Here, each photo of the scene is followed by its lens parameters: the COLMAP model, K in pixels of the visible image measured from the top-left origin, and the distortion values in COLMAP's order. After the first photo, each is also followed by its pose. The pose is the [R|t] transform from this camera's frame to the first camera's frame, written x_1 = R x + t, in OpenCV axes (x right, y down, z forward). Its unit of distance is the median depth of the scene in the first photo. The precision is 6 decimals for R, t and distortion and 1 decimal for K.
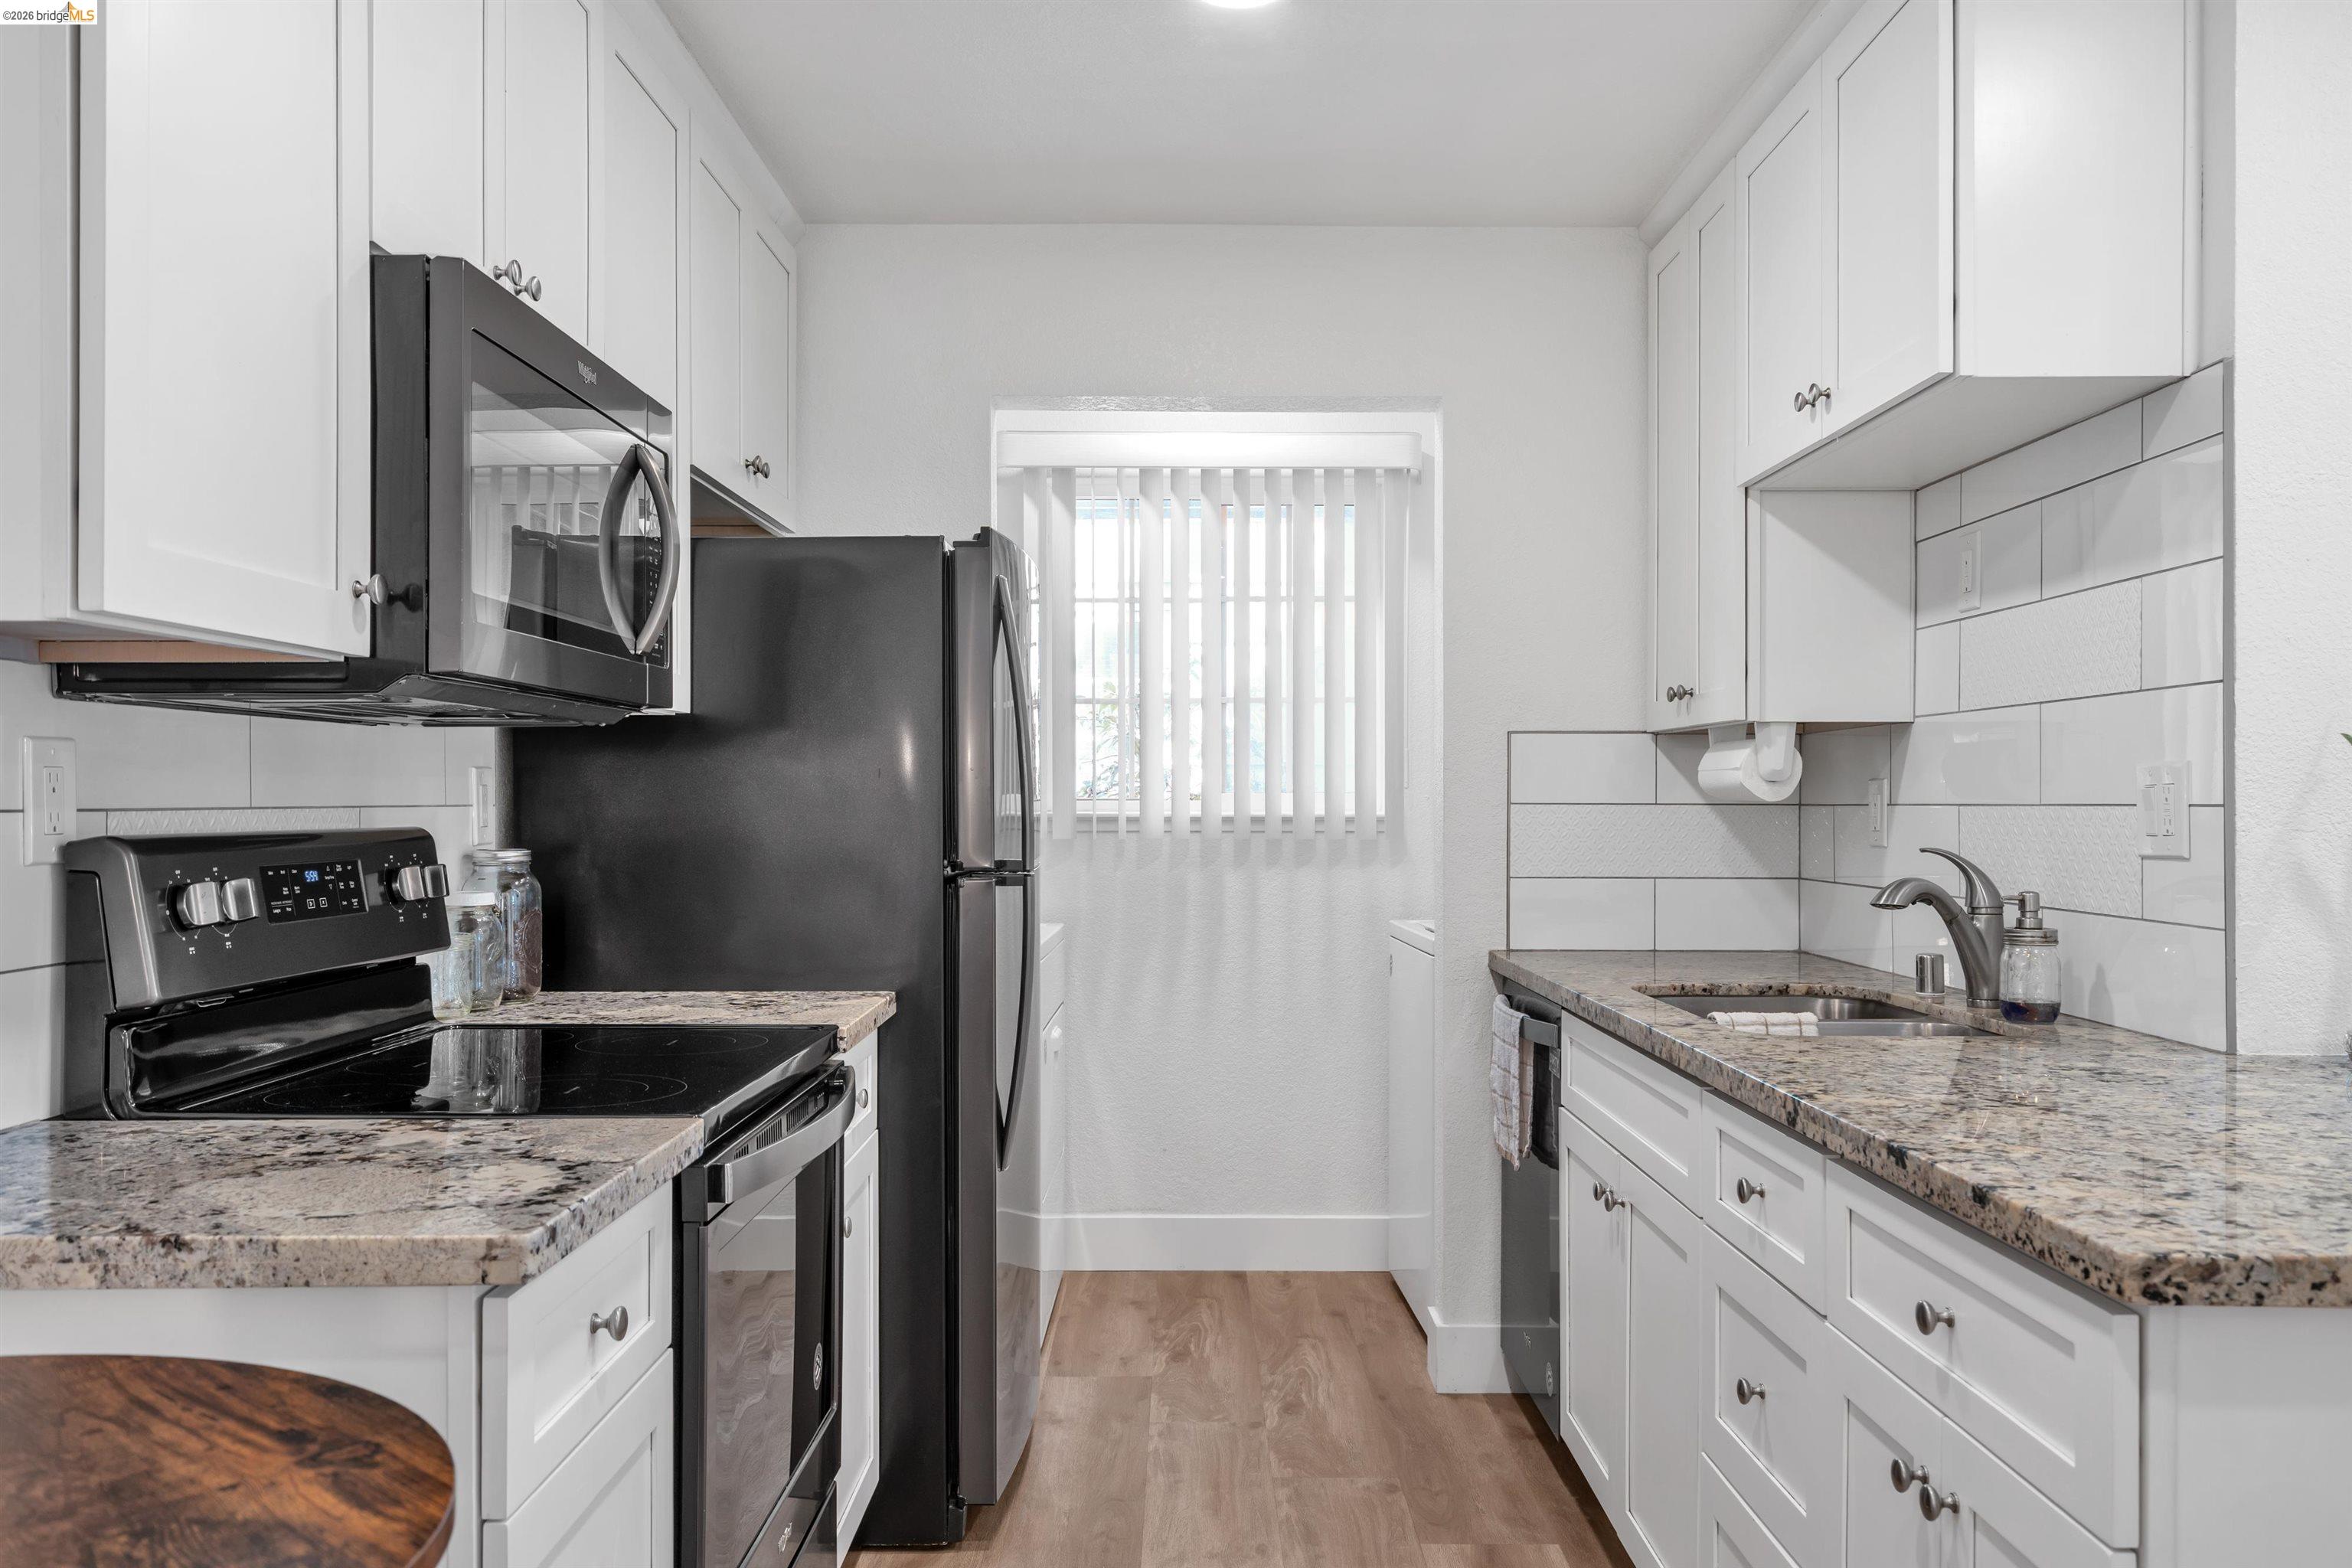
lens RADIAL K [[1918.2, 0, 1171.5], [0, 1918.2, 799.0], [0, 0, 1]] dist [-0.007100, 0.000073]
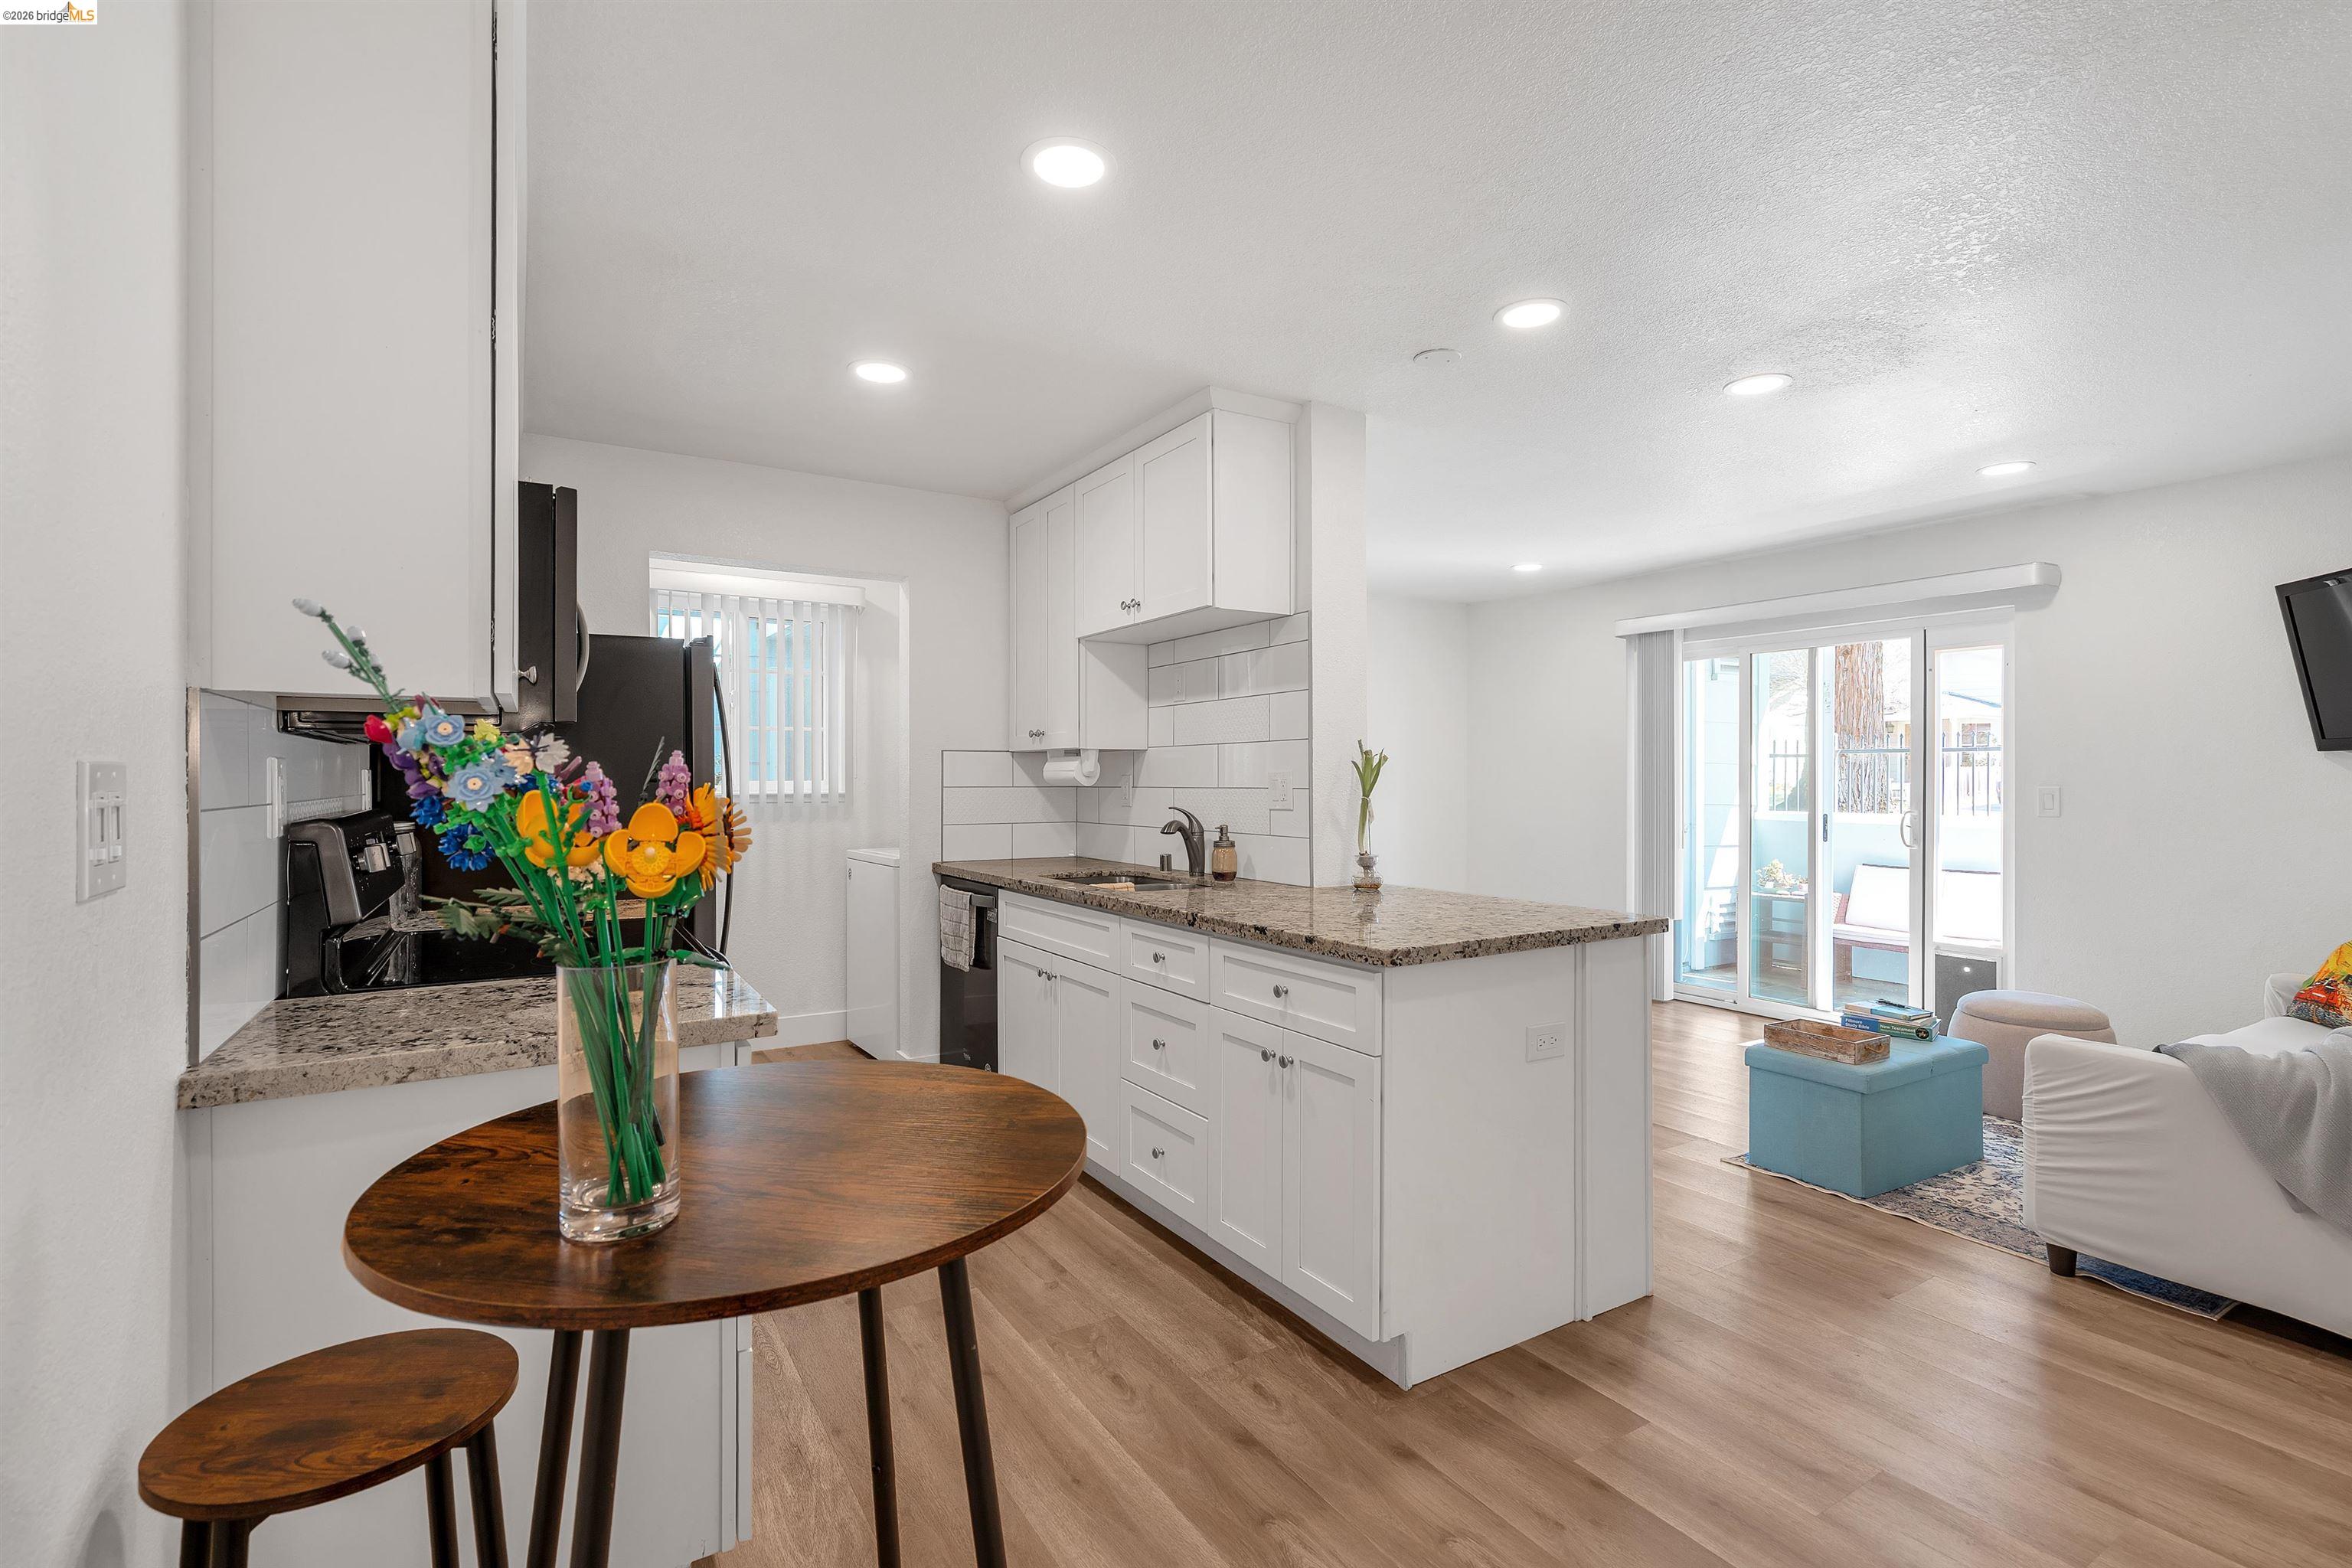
lens RADIAL K [[1086.7, 0, 1177.4], [0, 1086.7, 773.6], [0, 0, 1]] dist [-0.002812, 0.001151]
pose [[0.848854, 0.001576, 0.528625, -0.263854], [0.001080, 0.999988, -0.004716, -0.007371], [-0.528626, 0.004575, 0.848842, -0.088810]]
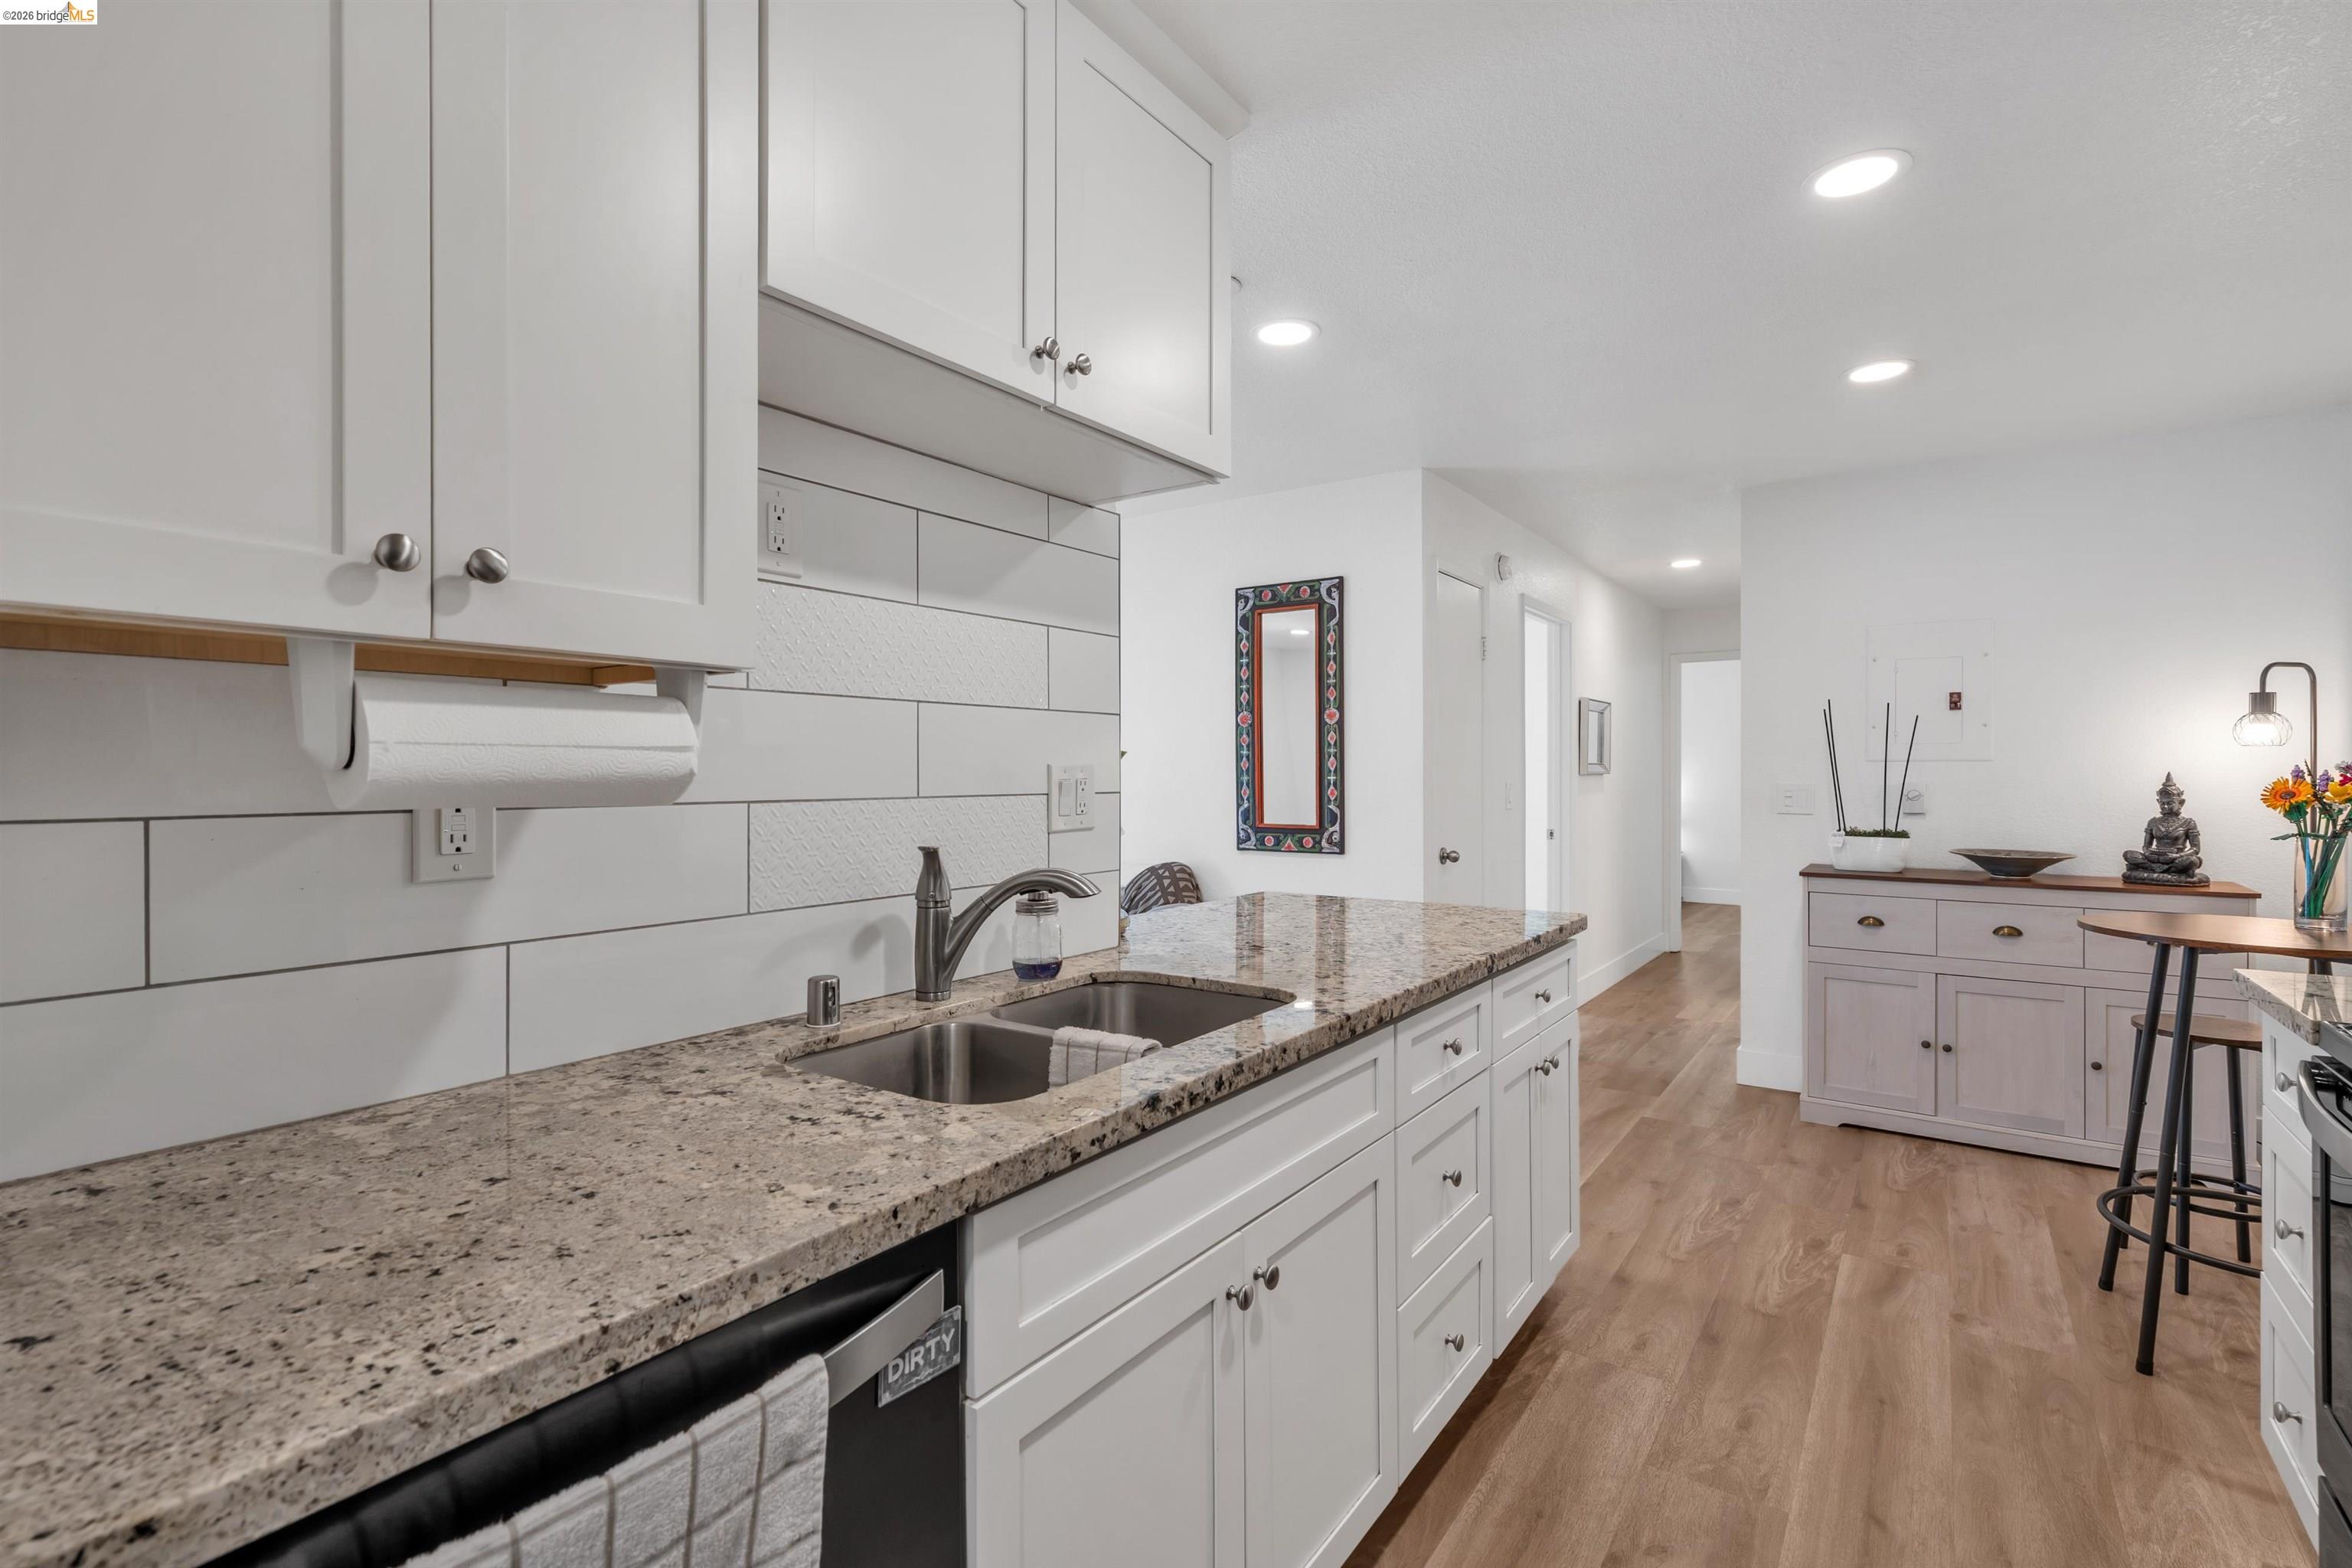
lens RADIAL K [[1086.7, 0, 1177.0], [0, 1086.7, 781.3], [0, 0, 1]] dist [-0.002812, 0.001151]
pose [[-0.824429, -0.000999, 0.565964, 0.053188], [0.003185, 0.999974, 0.006405, -0.008561], [-0.565956, 0.007083, -0.824405, 1.601999]]
